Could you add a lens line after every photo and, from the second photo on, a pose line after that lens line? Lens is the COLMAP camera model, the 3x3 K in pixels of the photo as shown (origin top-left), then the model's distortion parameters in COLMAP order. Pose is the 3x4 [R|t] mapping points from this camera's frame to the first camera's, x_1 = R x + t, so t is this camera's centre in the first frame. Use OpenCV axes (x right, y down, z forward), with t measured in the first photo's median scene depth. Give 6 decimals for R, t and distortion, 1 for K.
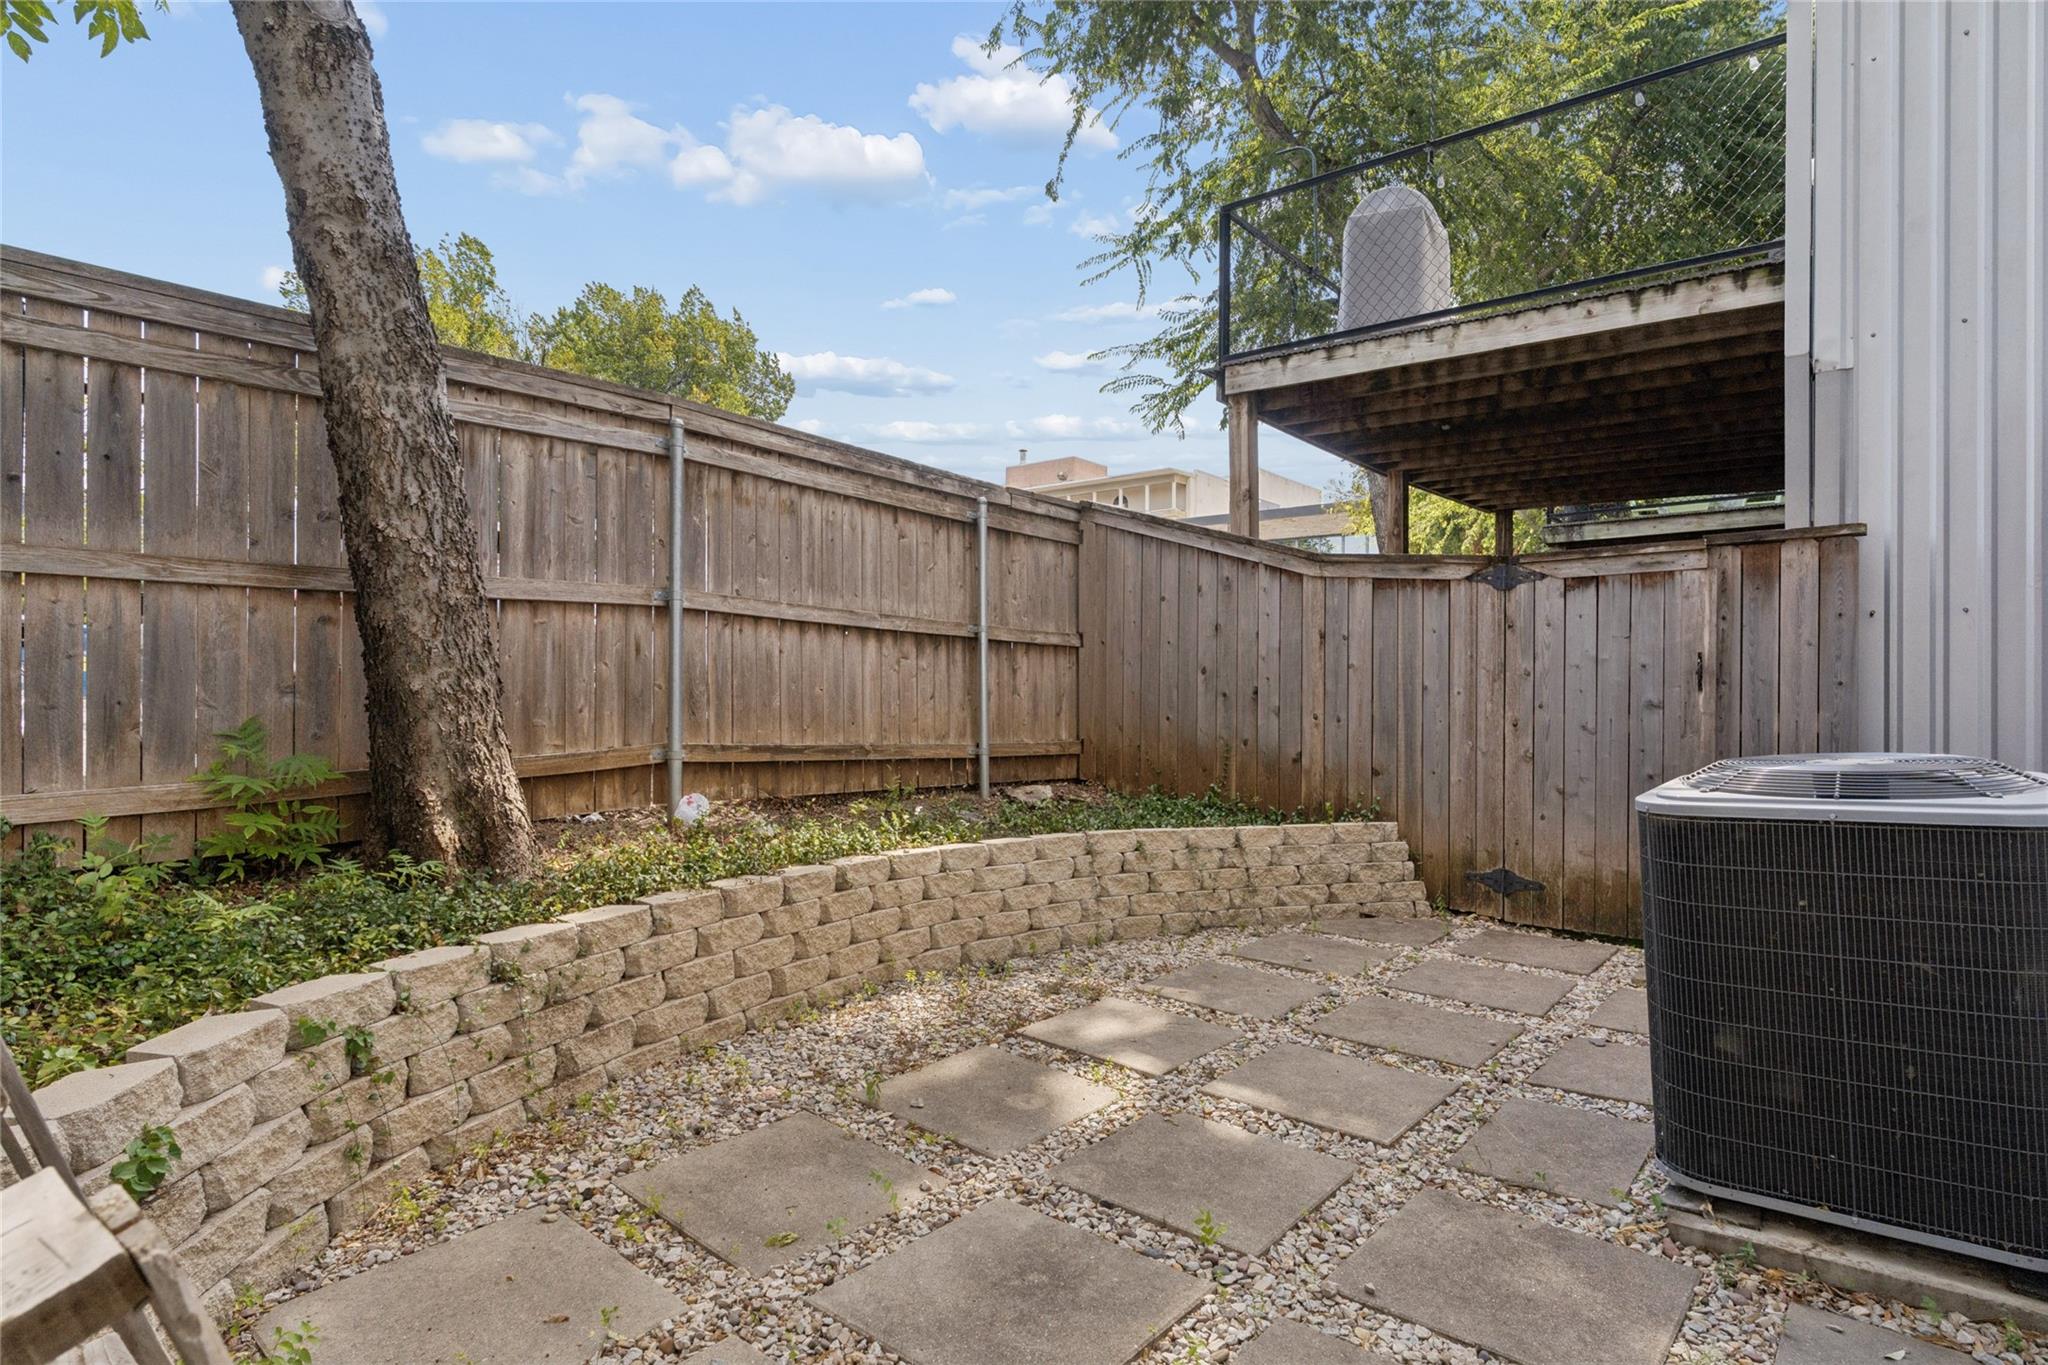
lens RADIAL K [[1117.4, 0, 1020.6], [0, 1117.4, 687.8], [0, 0, 1]] dist [0.018356, 0.000022]
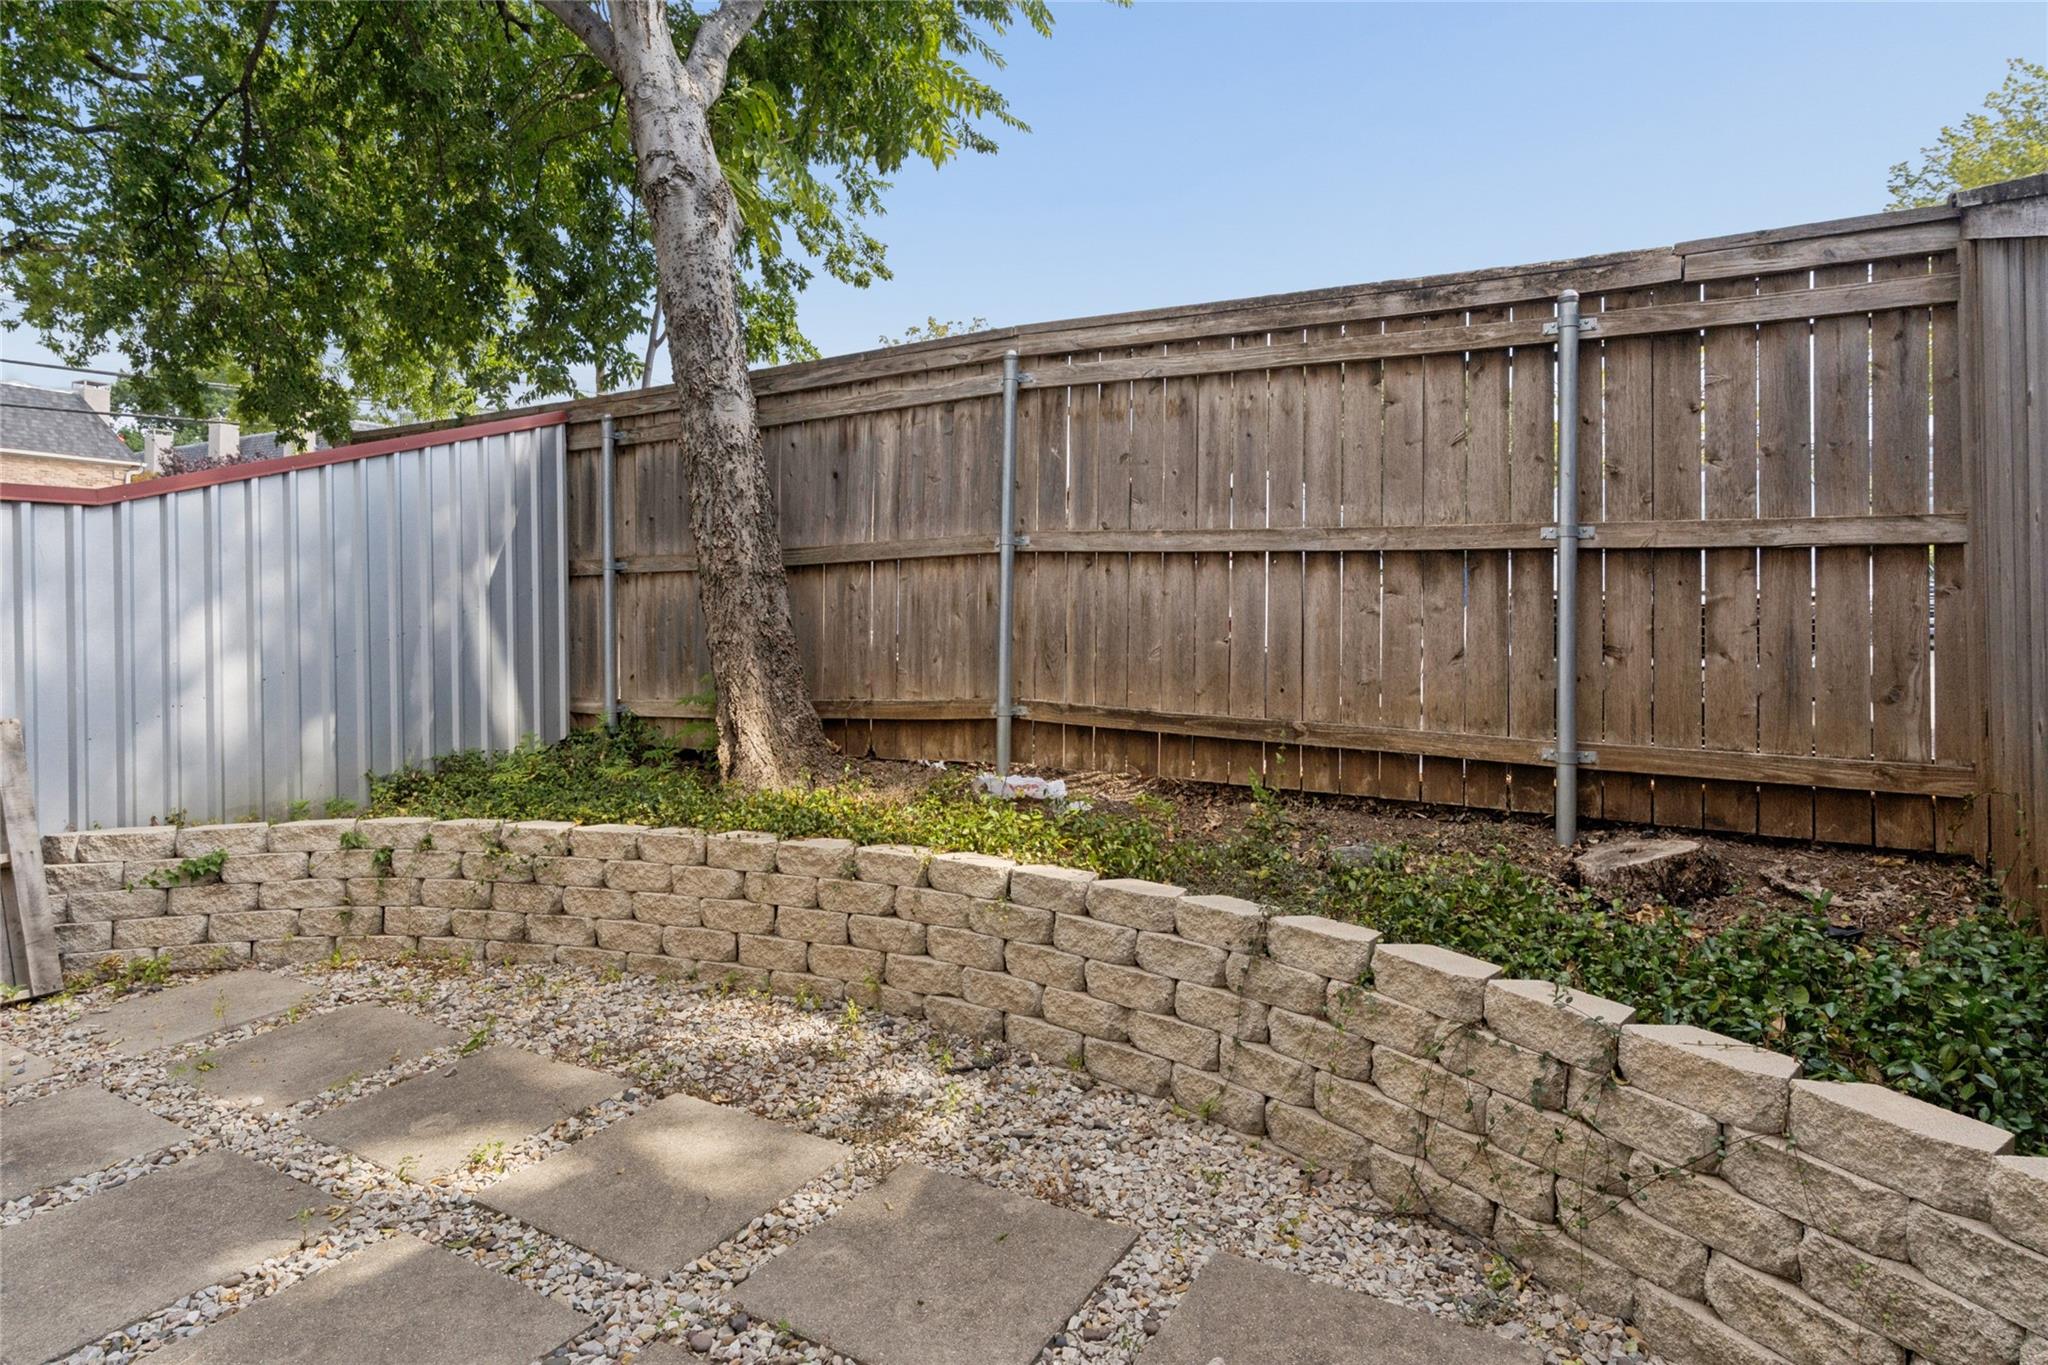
lens RADIAL K [[1117.4, 0, 992.9], [0, 1117.4, 629.6], [0, 0, 1]] dist [0.018356, 0.000022]
pose [[0.161508, -0.006017, -0.986853, 0.532773], [-0.000316, 0.999981, -0.006149, -0.002031], [0.986871, 0.001305, 0.161503, 0.736342]]
